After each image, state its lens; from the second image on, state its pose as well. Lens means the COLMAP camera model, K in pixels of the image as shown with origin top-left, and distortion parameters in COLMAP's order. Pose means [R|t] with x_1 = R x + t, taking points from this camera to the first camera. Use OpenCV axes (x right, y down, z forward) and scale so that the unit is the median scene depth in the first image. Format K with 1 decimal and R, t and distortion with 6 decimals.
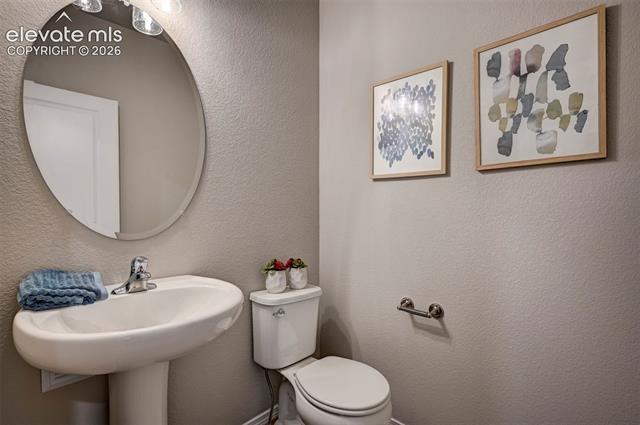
lens RADIAL K [[307.2, 0, 319.3], [0, 307.2, 219.0], [0, 0, 1]] dist [0.000922, -0.000291]
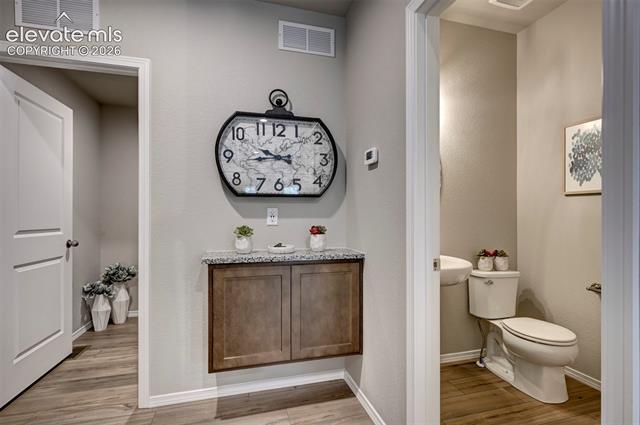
lens RADIAL K [[307.2, 0, 319.3], [0, 307.2, 219.0], [0, 0, 1]] dist [0.000922, -0.000291]
pose [[0.853418, -0.002057, -0.521223, -0.046260], [-0.008432, 0.999807, -0.017752, 0.011013], [0.521159, 0.019545, 0.853236, -0.754629]]
